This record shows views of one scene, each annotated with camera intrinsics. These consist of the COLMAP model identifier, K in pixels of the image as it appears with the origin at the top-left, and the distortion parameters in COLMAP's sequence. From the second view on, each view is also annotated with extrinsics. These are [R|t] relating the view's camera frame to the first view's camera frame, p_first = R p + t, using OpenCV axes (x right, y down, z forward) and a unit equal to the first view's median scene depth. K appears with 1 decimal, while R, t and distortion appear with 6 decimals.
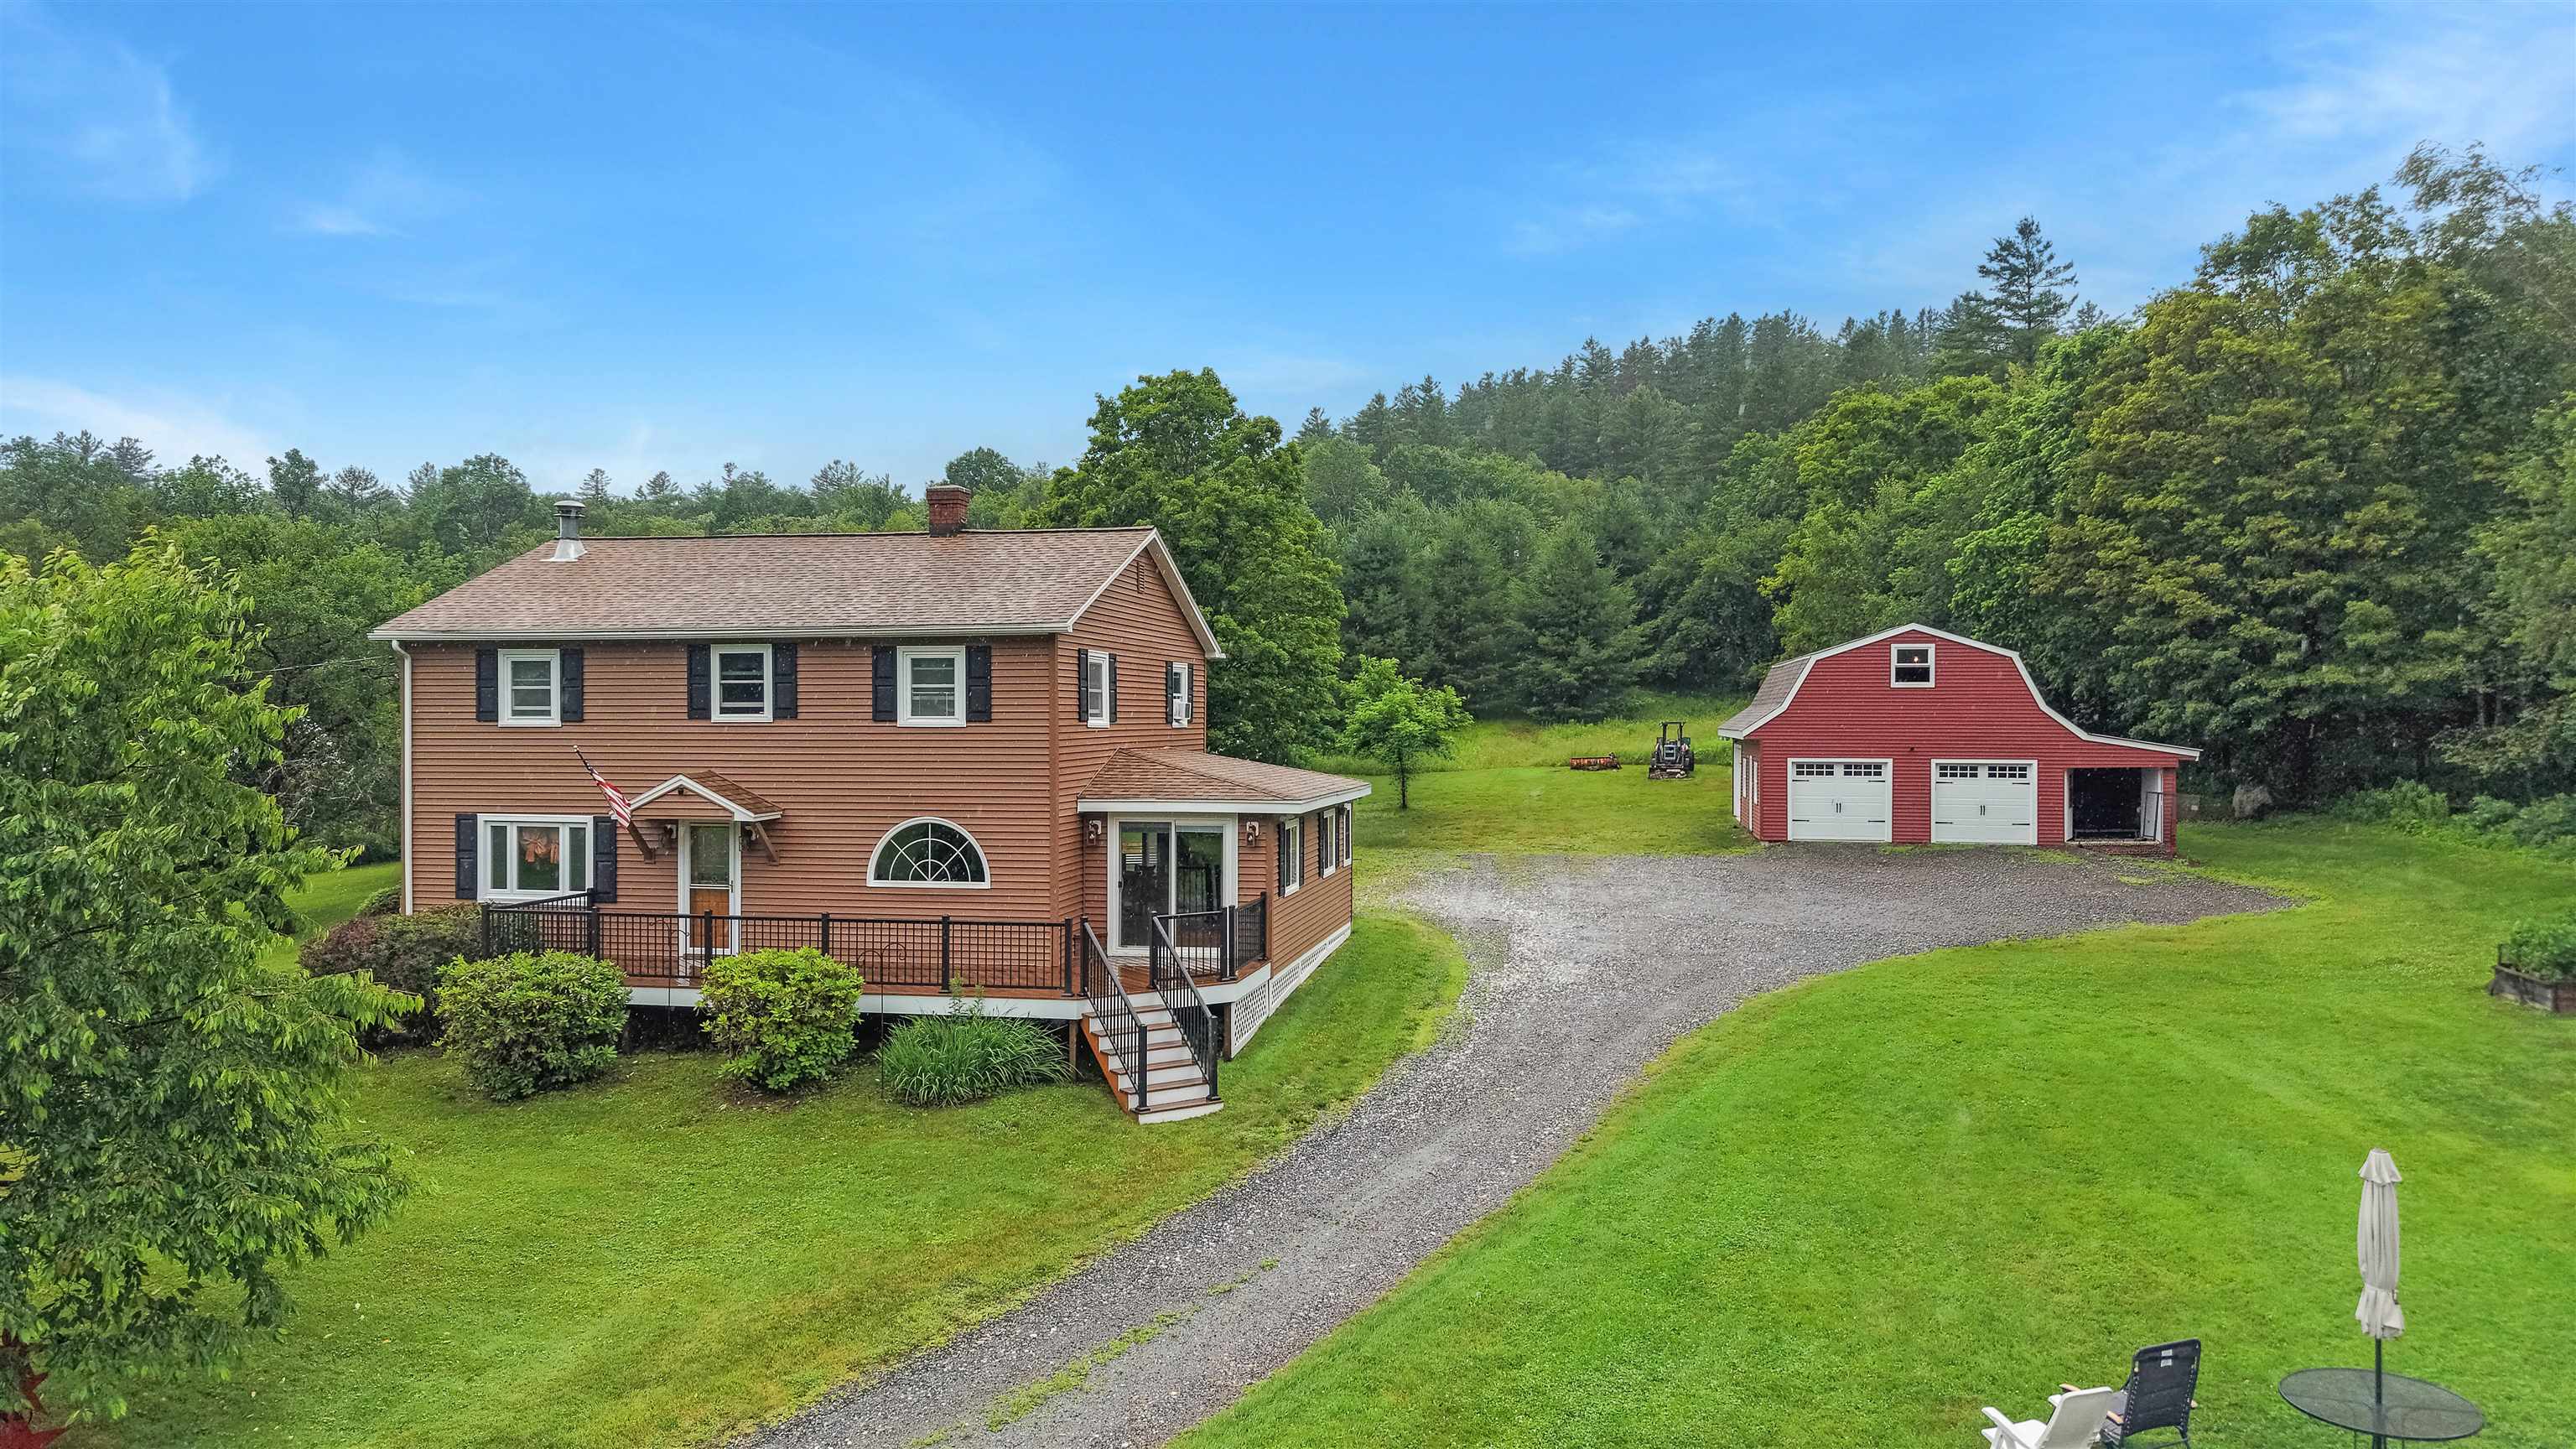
lens RADIAL K [[1655.8, 0, 1356.8], [0, 1655.8, 715.5], [0, 0, 1]] dist [-0.052681, -0.000672]
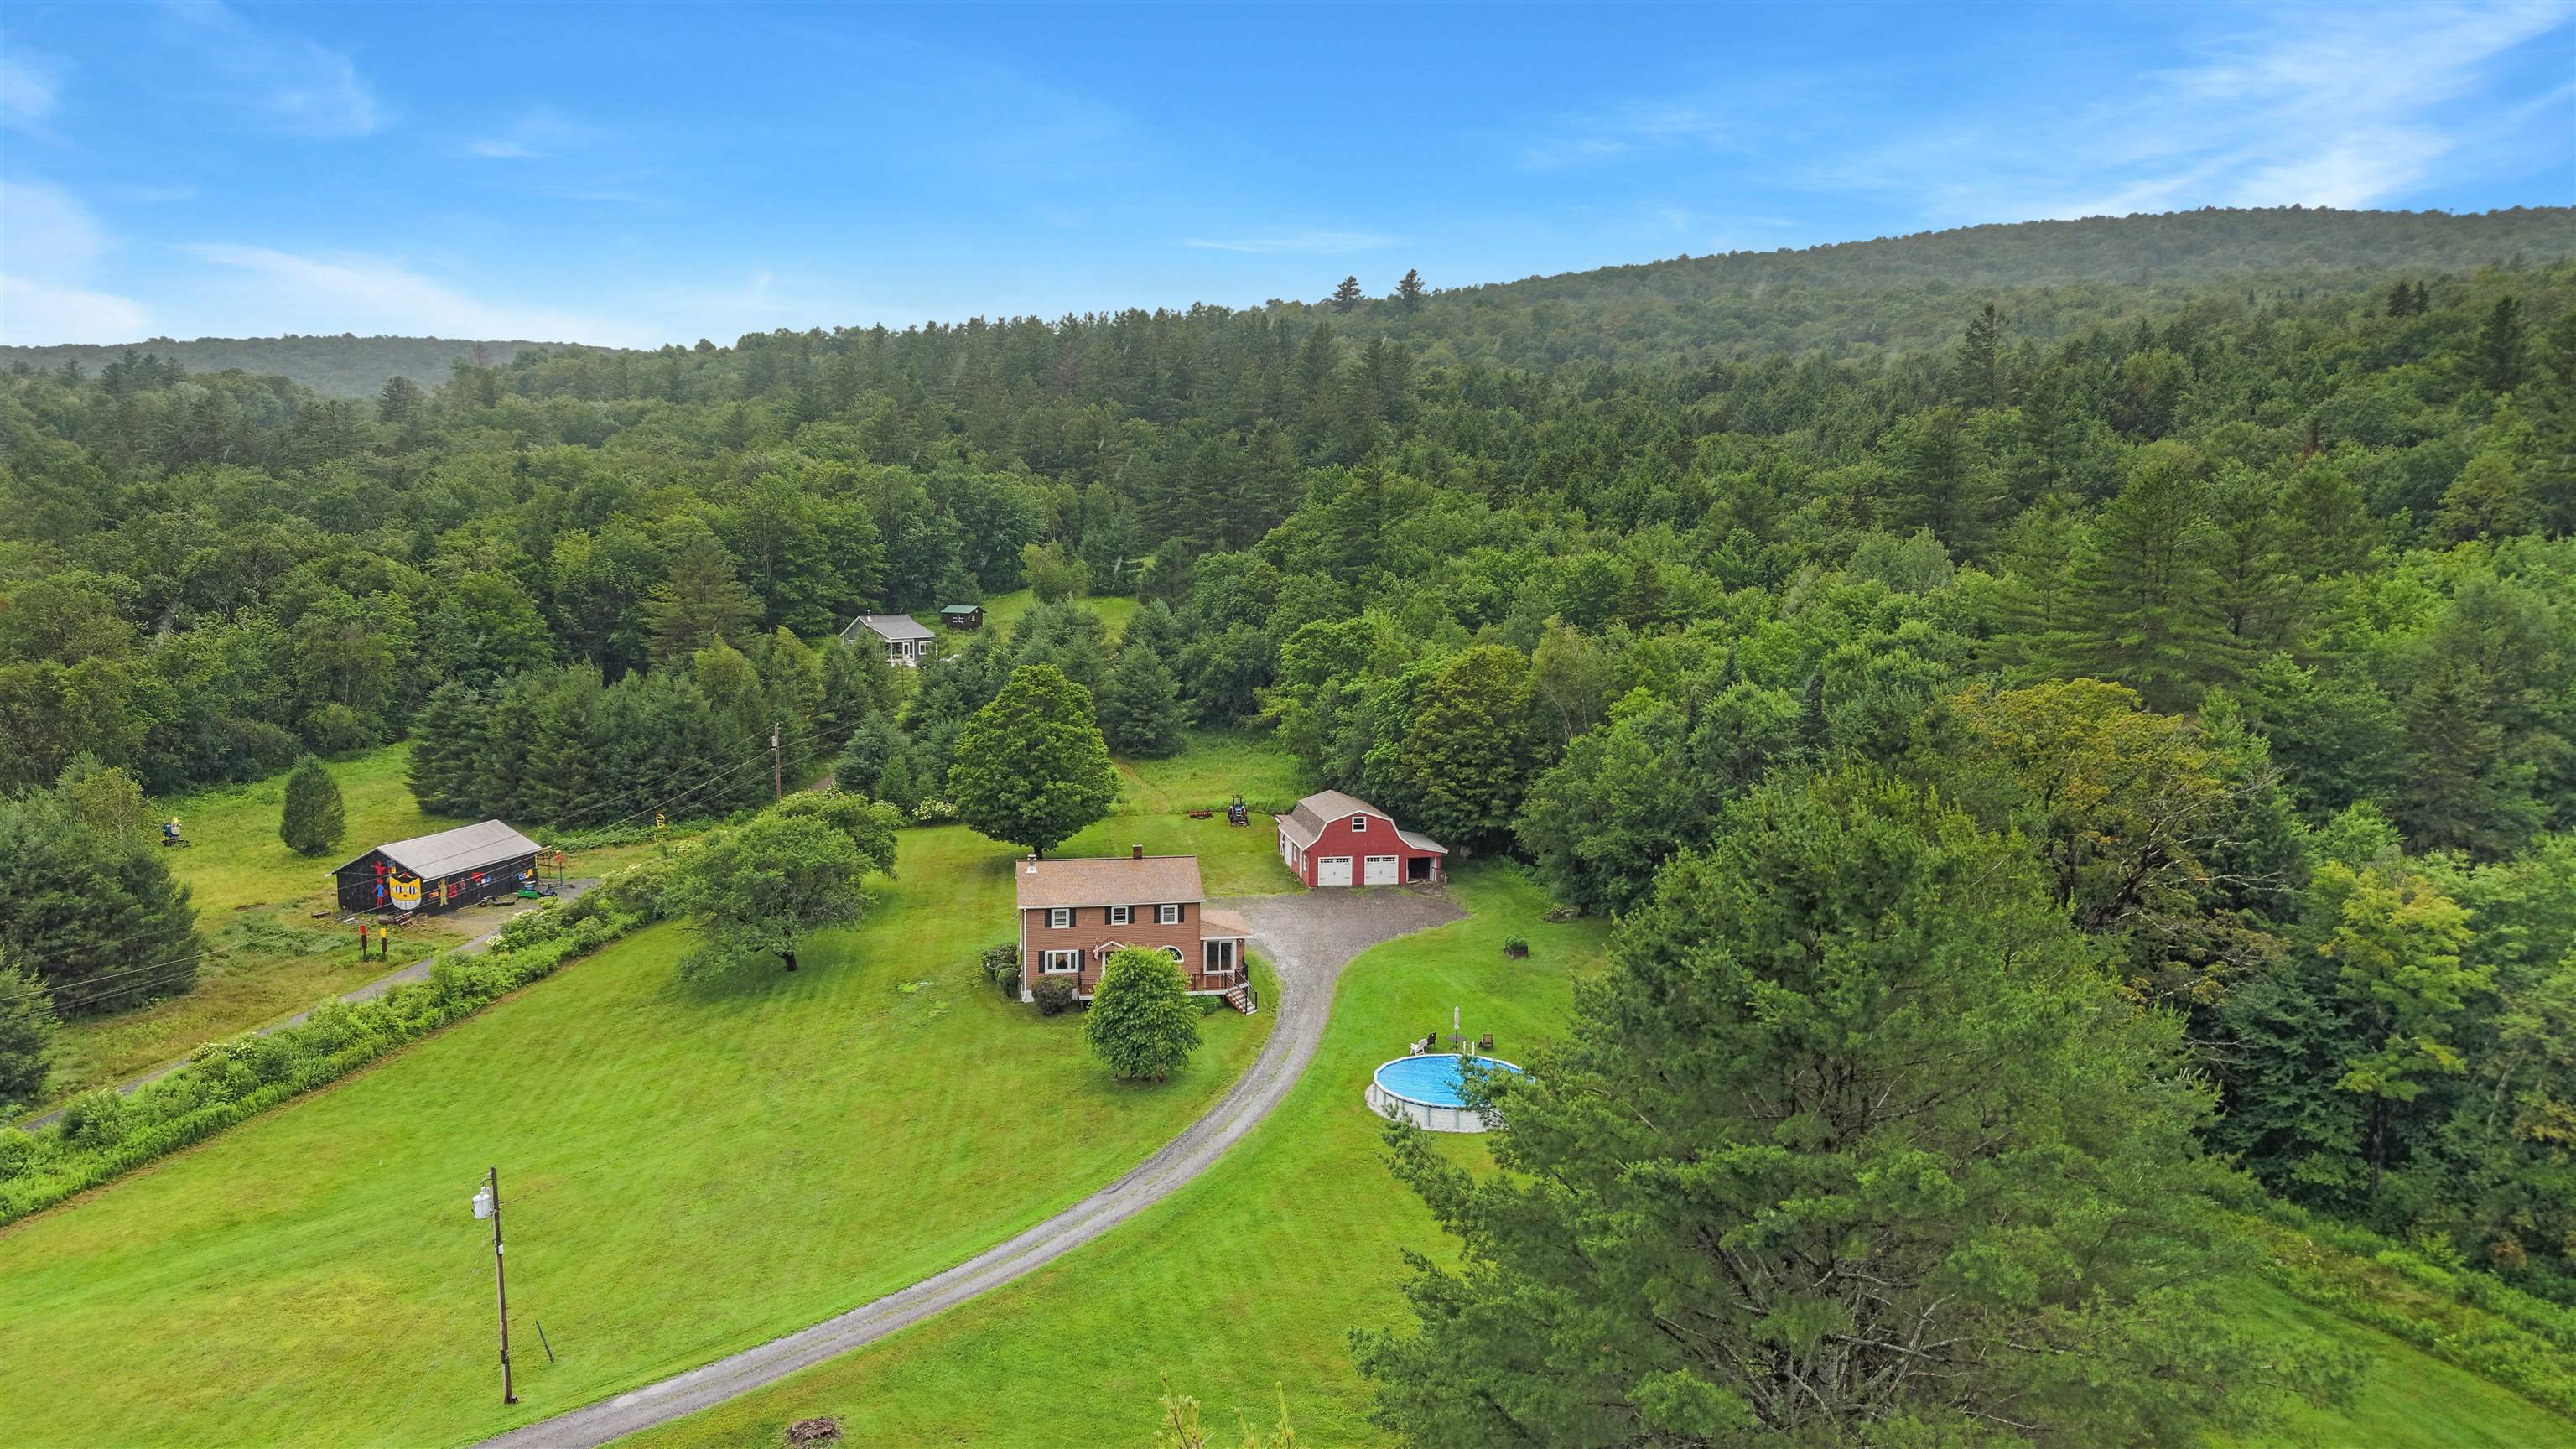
lens RADIAL K [[1704.4, 0, 1290.3], [0, 1704.4, 678.4], [0, 0, 1]] dist [0.010217, -0.001159]
pose [[0.937098, -0.038697, 0.346916, -1.402828], [0.002320, 0.994505, 0.104666, -1.038511], [-0.349060, -0.097277, 0.932038, -3.023577]]
